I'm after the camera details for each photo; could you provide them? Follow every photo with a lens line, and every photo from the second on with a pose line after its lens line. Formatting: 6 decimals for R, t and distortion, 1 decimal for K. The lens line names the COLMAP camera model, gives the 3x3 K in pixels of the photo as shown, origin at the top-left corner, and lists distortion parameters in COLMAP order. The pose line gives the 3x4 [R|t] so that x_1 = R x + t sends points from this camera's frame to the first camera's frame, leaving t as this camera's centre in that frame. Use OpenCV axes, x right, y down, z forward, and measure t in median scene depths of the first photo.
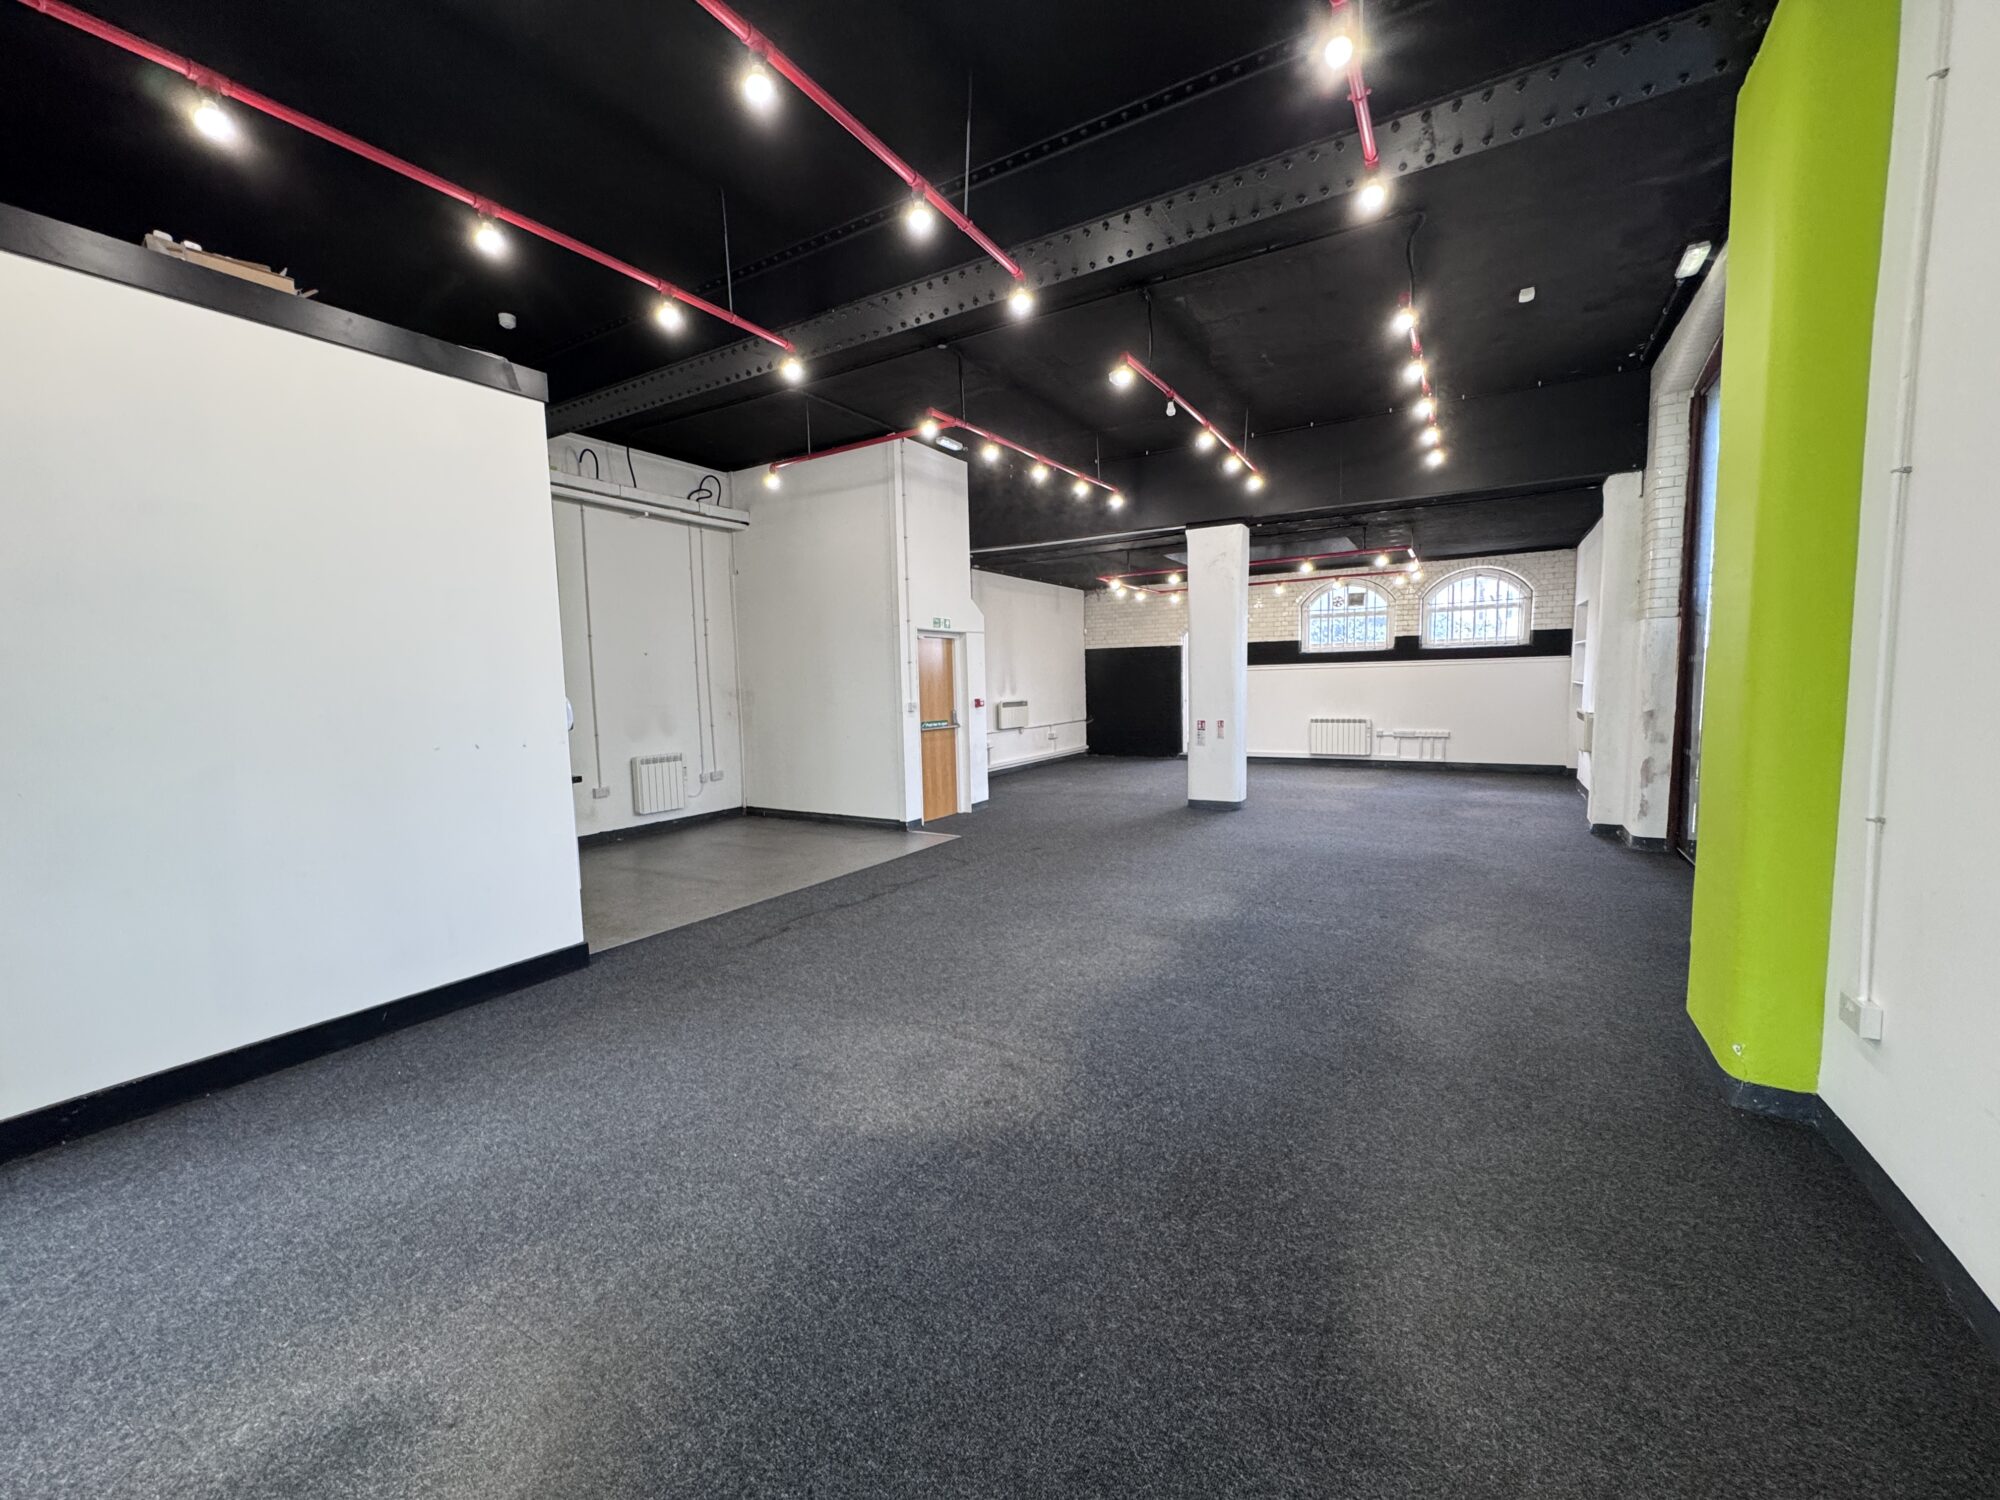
lens RADIAL K [[791.9, 0, 1003.1], [0, 791.9, 749.4], [0, 0, 1]] dist [-0.004298, 0.000966]
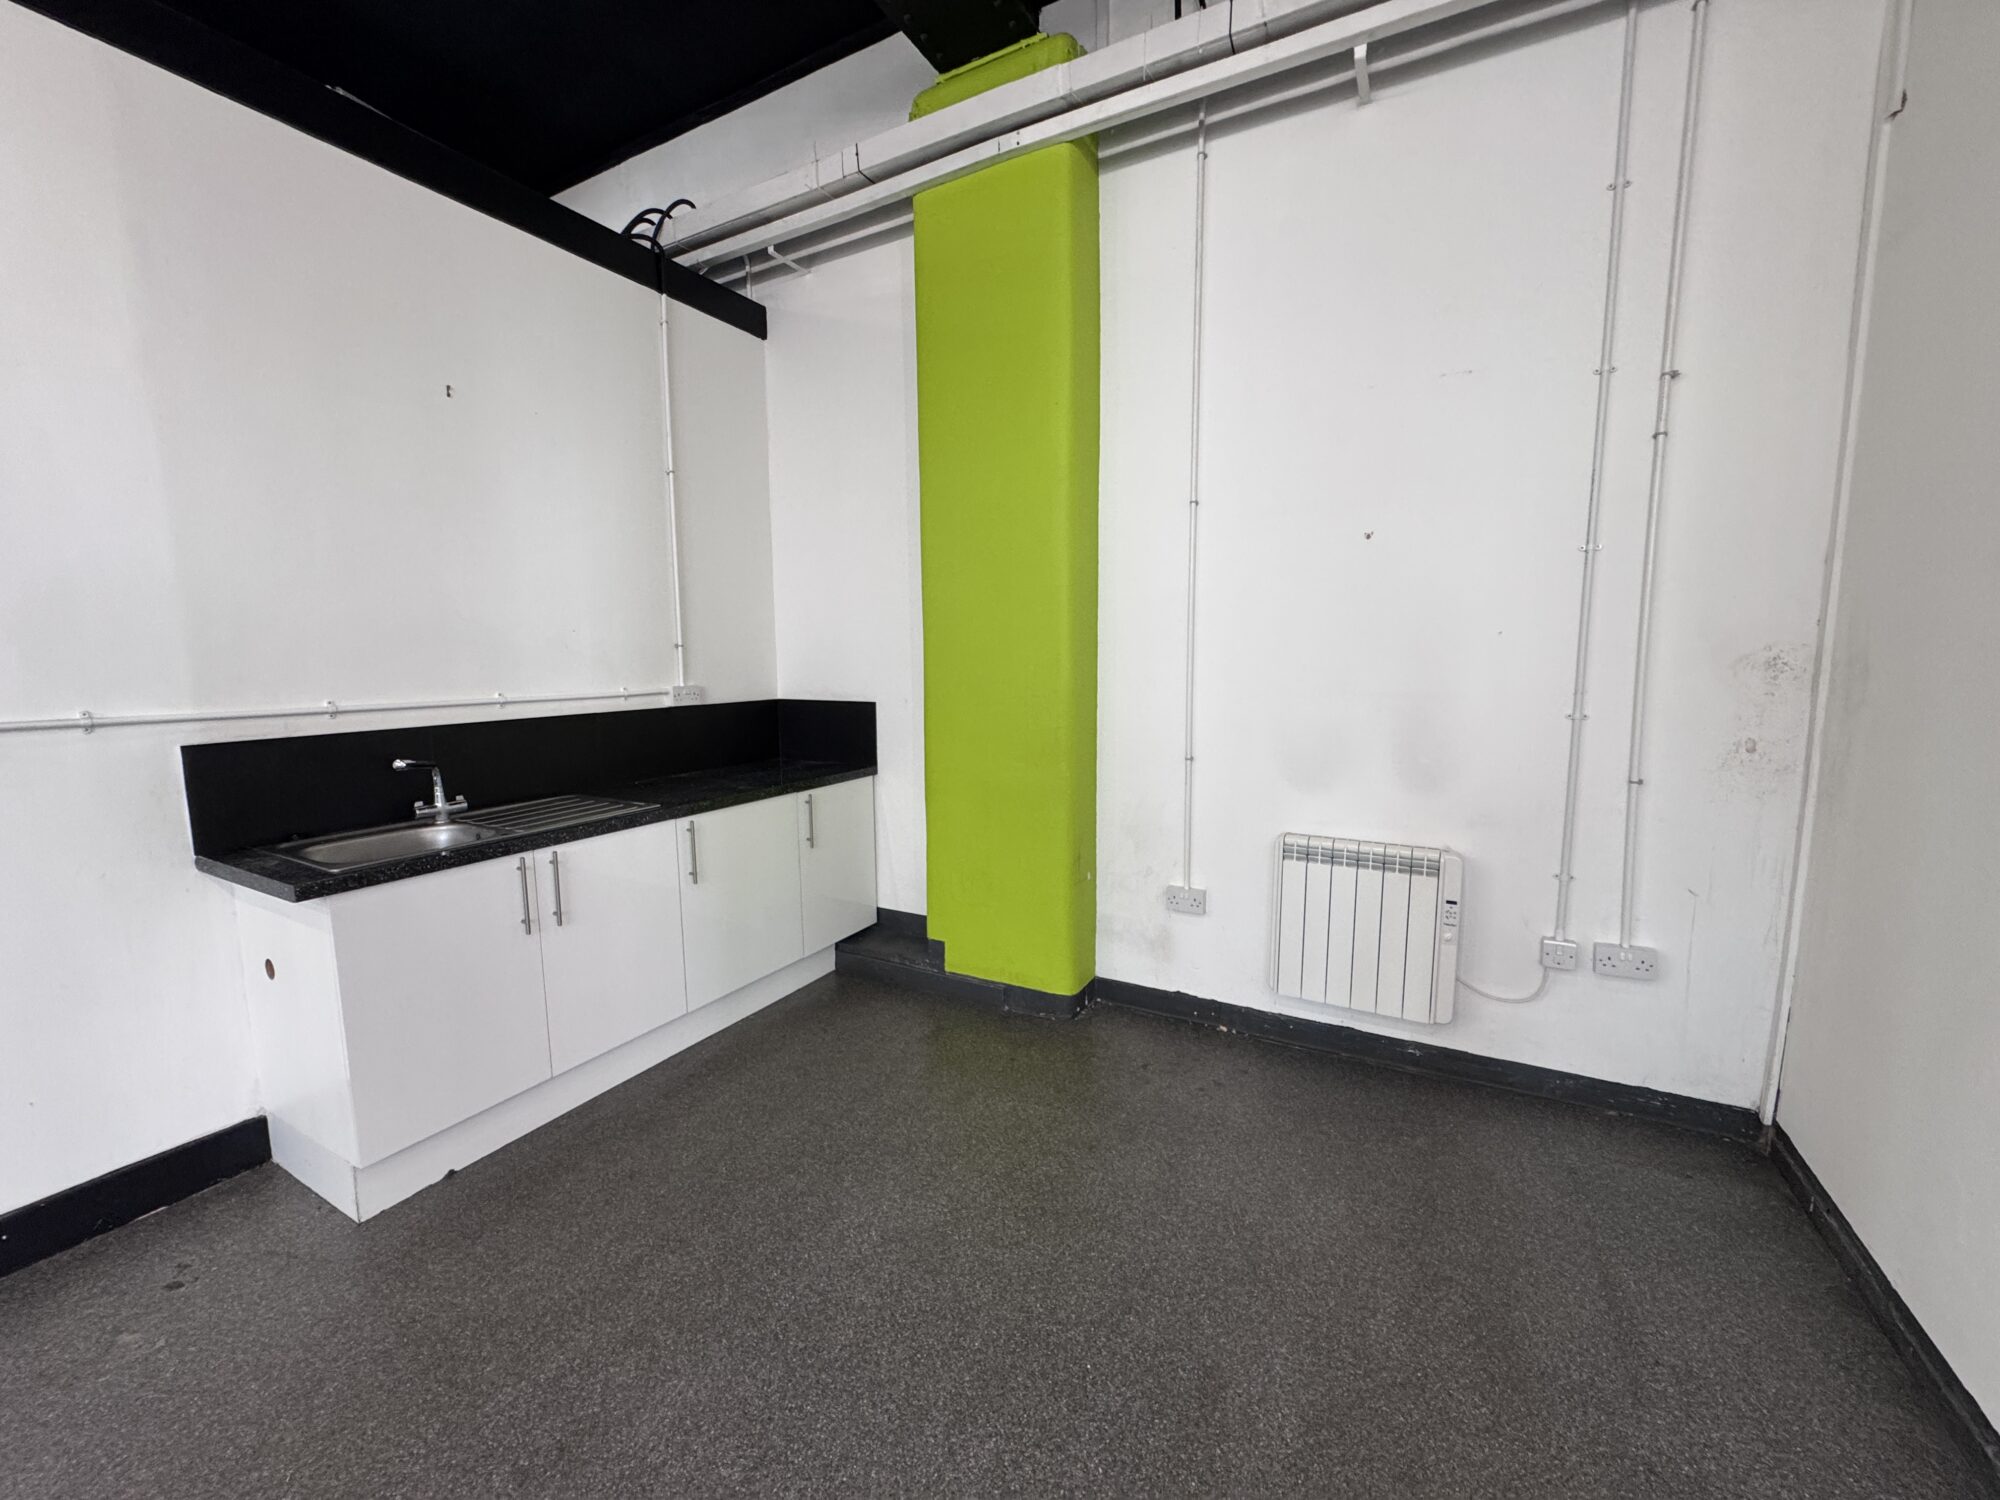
lens RADIAL K [[791.9, 0, 1002.9], [0, 791.9, 747.9], [0, 0, 1]] dist [-0.004298, 0.000966]
pose [[0.033372, 0.137000, -0.990009, -0.121776], [-0.085745, 0.987301, 0.133735, -0.064889], [0.995758, 0.080426, 0.044696, 0.854631]]
